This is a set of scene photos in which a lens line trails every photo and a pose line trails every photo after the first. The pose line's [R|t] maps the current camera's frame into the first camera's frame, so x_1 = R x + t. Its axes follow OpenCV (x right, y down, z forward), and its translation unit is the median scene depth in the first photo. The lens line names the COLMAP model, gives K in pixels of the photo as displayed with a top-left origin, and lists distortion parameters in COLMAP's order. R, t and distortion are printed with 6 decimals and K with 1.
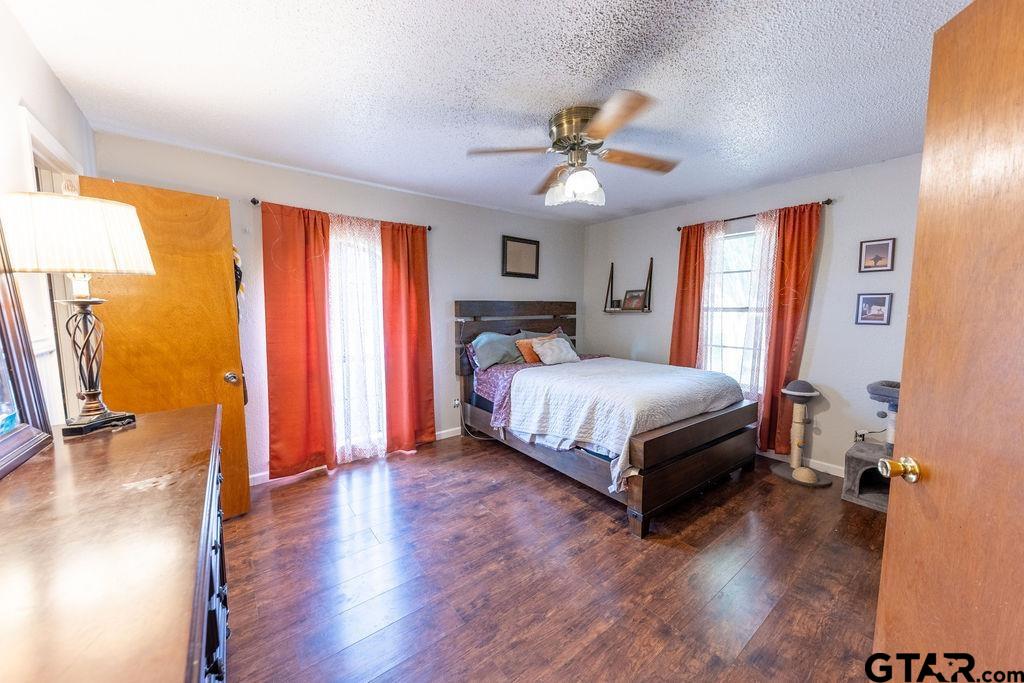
lens RADIAL K [[351.6, 0, 512.0], [0, 351.6, 341.5], [0, 0, 1]] dist [0.000690, -0.000288]
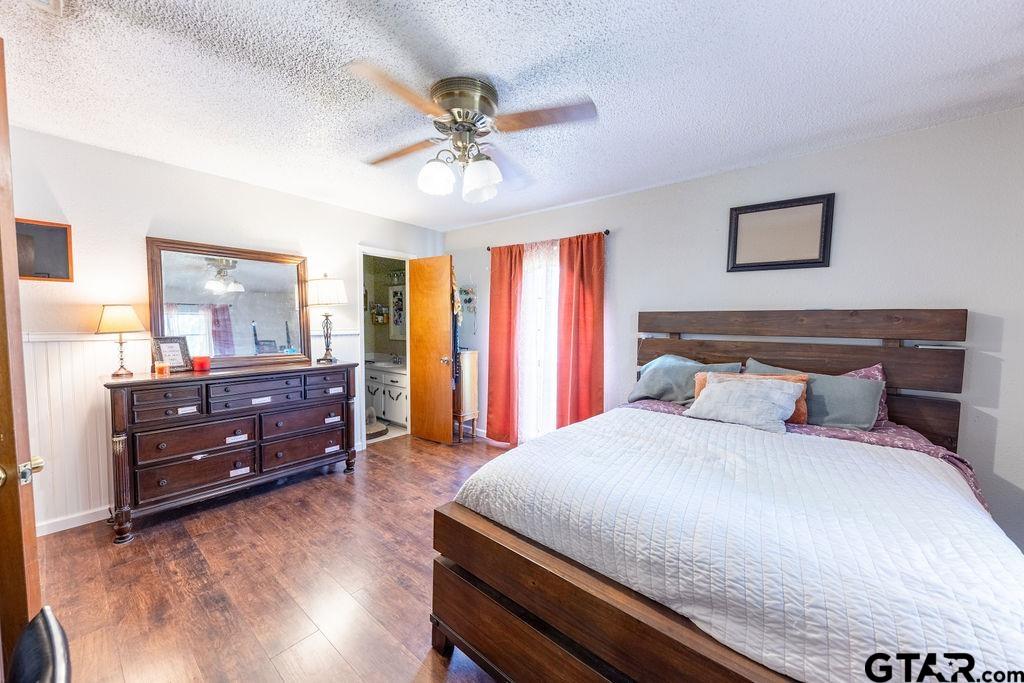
lens RADIAL K [[367.6, 0, 500.5], [0, 367.6, 343.6], [0, 0, 1]] dist [0.000639, -0.000074]
pose [[0.243381, 0.064402, -0.967790, 0.654255], [-0.103098, 0.993858, 0.040209, -0.050142], [0.964436, 0.089991, 0.248526, 0.549300]]
